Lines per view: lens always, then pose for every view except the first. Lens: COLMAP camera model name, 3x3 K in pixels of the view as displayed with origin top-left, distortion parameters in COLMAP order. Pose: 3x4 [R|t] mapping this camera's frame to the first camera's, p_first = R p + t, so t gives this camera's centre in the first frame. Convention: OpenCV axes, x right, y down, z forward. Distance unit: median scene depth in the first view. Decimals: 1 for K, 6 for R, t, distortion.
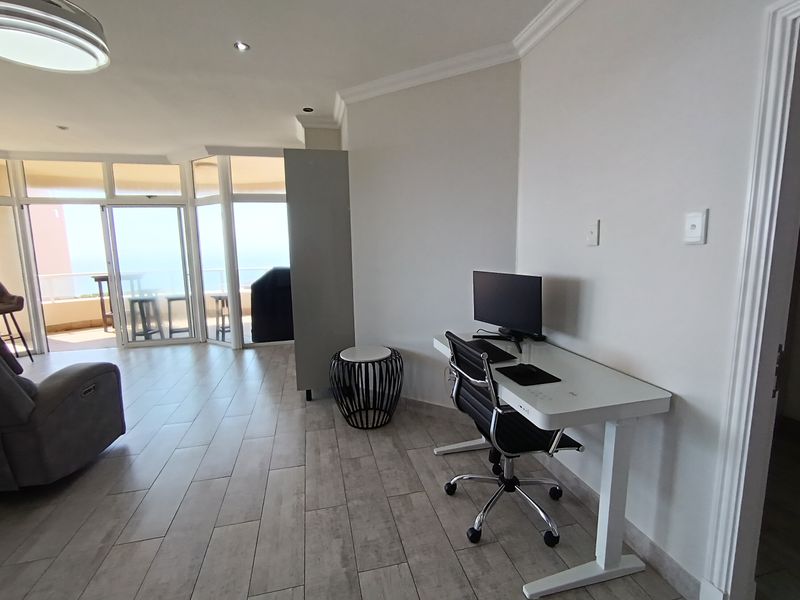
lens RADIAL K [[382.1, 0, 400.1], [0, 382.1, 298.3], [0, 0, 1]] dist [-0.009814, 0.001972]
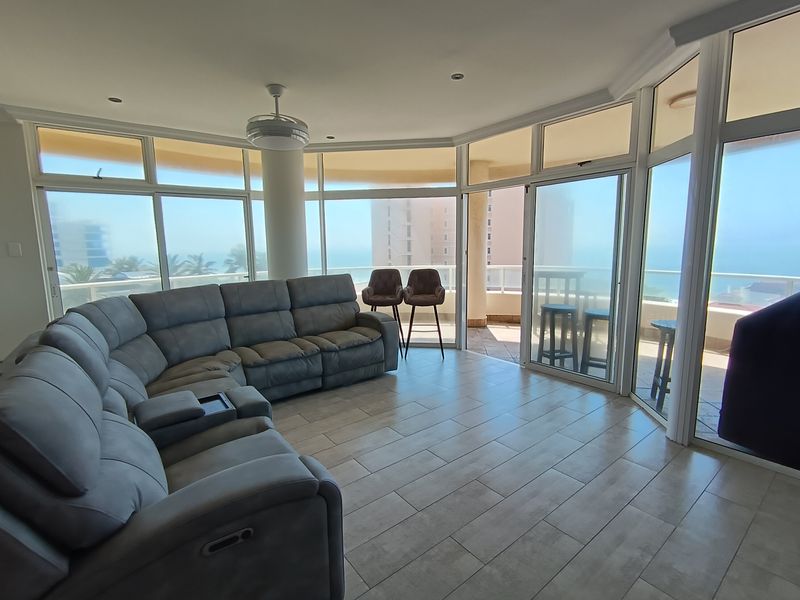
lens RADIAL K [[382.1, 0, 400.7], [0, 382.1, 297.3], [0, 0, 1]] dist [-0.009814, 0.001972]
pose [[0.414739, 0.140214, -0.899073, -0.149456], [-0.118475, 0.987967, 0.099426, -0.061906], [0.902195, 0.065282, 0.426360, 0.430747]]
